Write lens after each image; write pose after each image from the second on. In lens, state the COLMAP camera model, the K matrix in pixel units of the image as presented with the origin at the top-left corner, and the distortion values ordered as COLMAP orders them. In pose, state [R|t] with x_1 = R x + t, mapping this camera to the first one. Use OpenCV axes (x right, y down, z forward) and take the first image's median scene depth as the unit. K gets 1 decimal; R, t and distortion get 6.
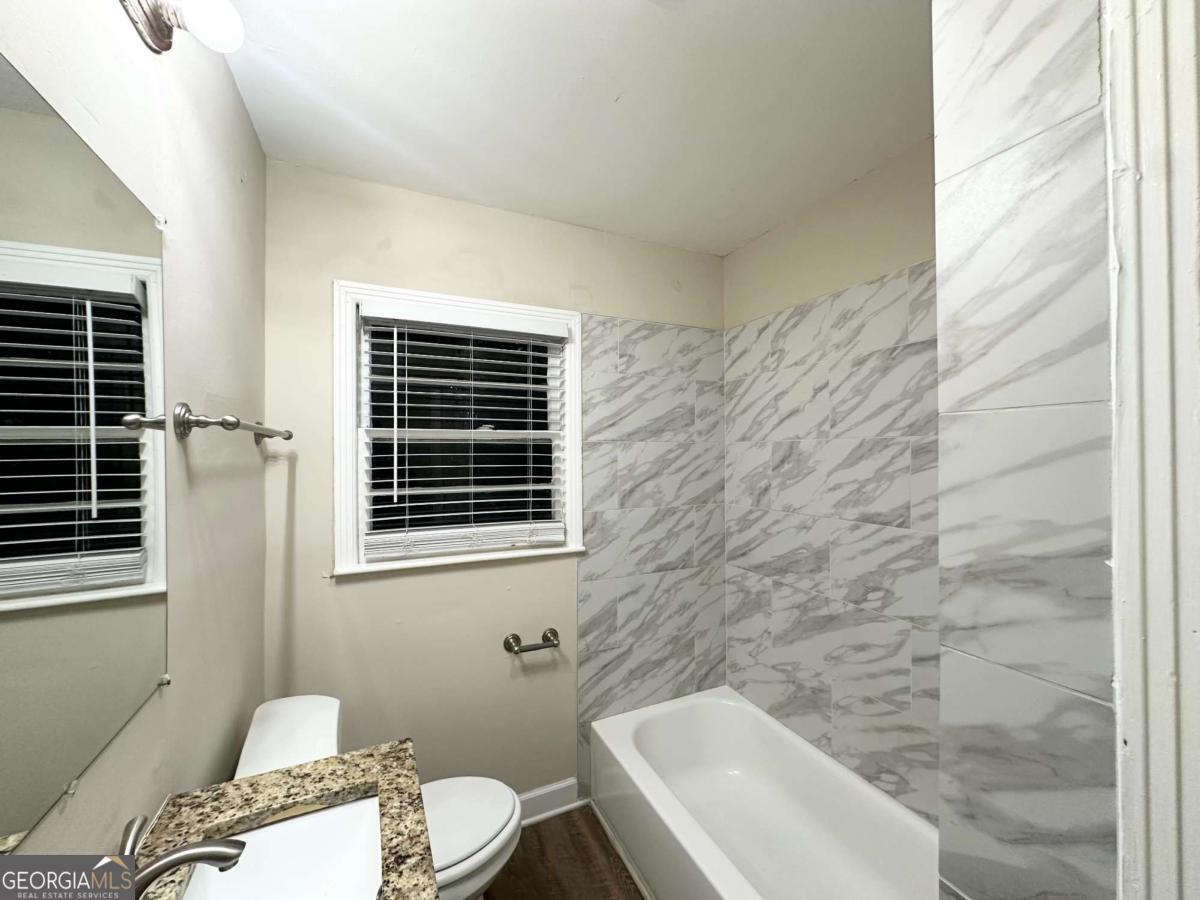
lens RADIAL K [[478.9, 0, 587.1], [0, 478.9, 442.0], [0, 0, 1]] dist [0.000479, -0.001022]
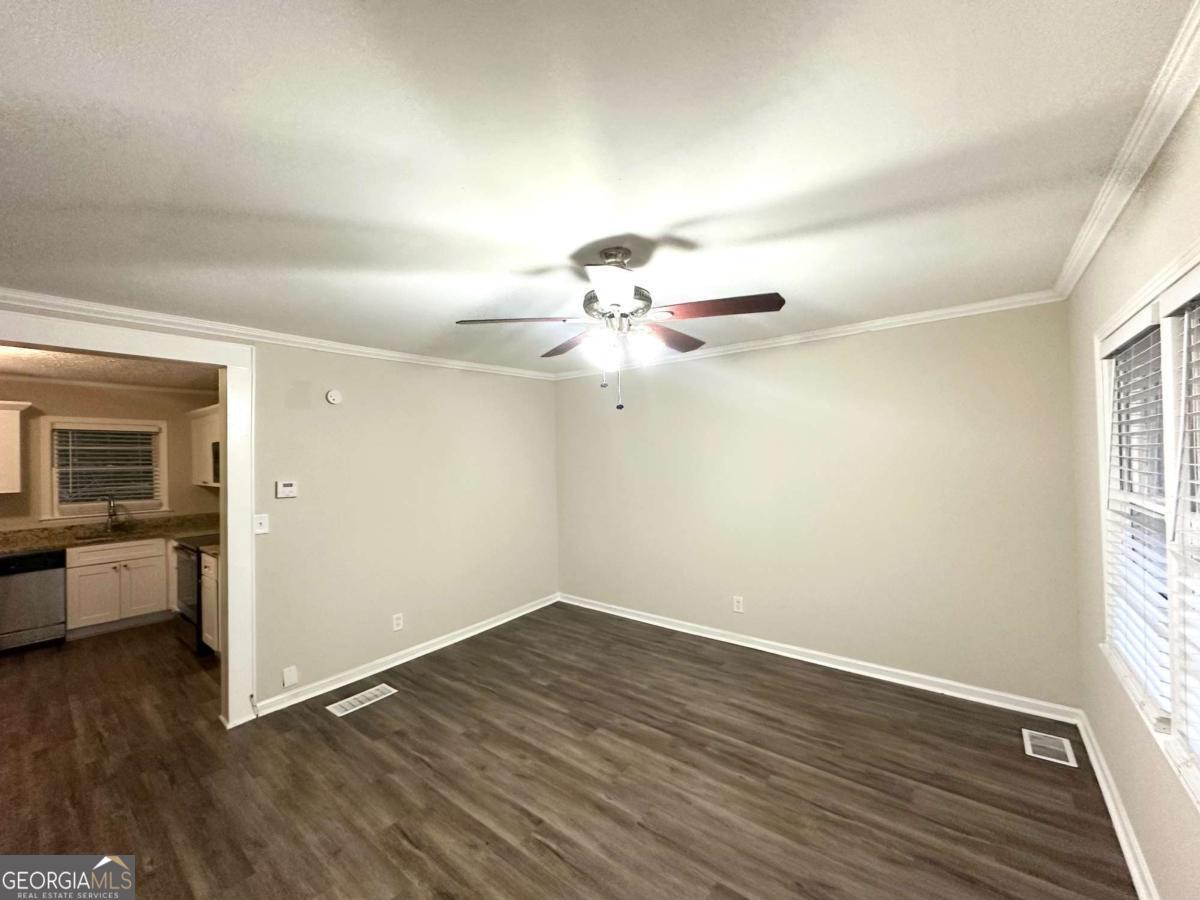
lens RADIAL K [[478.9, 0, 601.9], [0, 478.9, 449.7], [0, 0, 1]] dist [0.000479, -0.001022]
pose [[0.898471, -0.013134, 0.438836, 1.143925], [0.020643, 0.999711, -0.012344, -0.031395], [-0.438546, 0.020150, 0.898483, -2.827793]]
